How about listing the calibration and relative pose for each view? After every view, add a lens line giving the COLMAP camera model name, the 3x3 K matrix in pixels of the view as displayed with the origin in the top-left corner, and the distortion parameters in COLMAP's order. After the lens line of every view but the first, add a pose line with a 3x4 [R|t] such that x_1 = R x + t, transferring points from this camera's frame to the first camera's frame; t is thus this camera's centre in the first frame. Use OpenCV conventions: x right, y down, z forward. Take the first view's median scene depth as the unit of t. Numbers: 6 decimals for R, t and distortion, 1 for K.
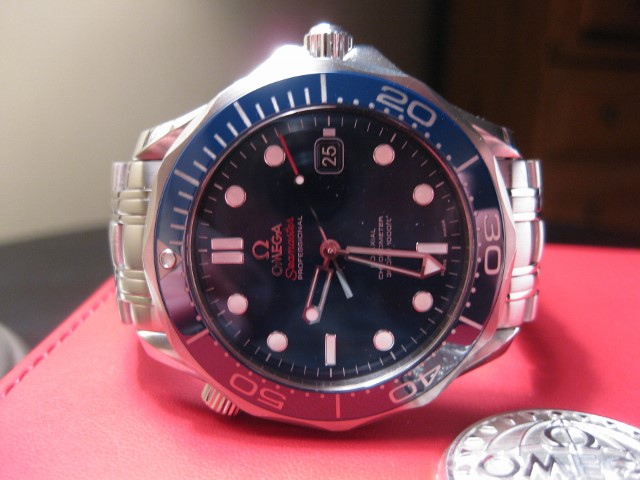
lens RADIAL K [[661.4, 0, 320.2], [0, 661.4, 242.5], [0, 0, 1]] dist [-0.142084, 0.000000]
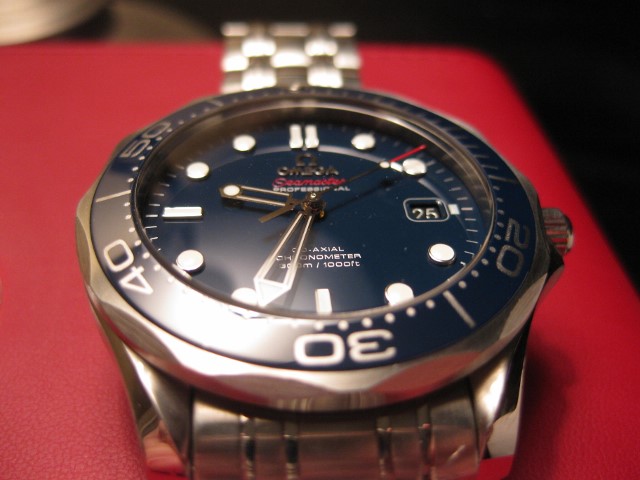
lens RADIAL K [[661.4, 0, 322.5], [0, 661.4, 240.2], [0, 0, 1]] dist [-0.142084, 0.000000]
pose [[0.080062, 0.673018, -0.735280, 0.628997], [-0.988646, -0.040486, -0.144707, 0.113345], [-0.127159, 0.738517, 0.662135, 0.494874]]
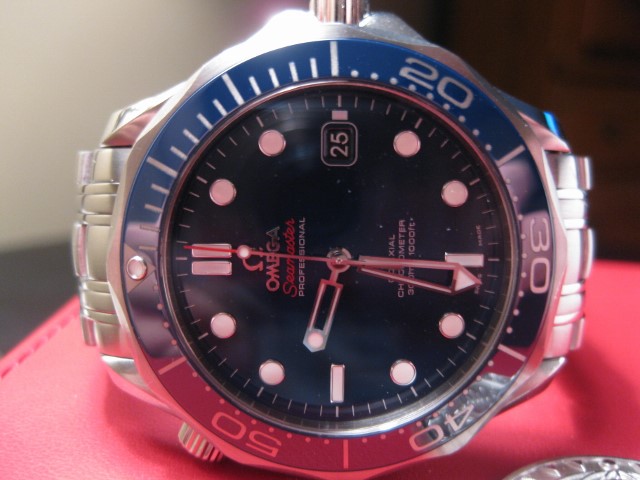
lens RADIAL K [[661.4, 0, 318.5], [0, 661.4, 240.5], [0, 0, 1]] dist [-0.142084, 0.000000]
pose [[0.999884, 0.015245, -0.000348, -0.009972], [-0.015249, 0.999566, -0.025196, 0.007953], [-0.000037, 0.025199, 0.999682, 0.191776]]
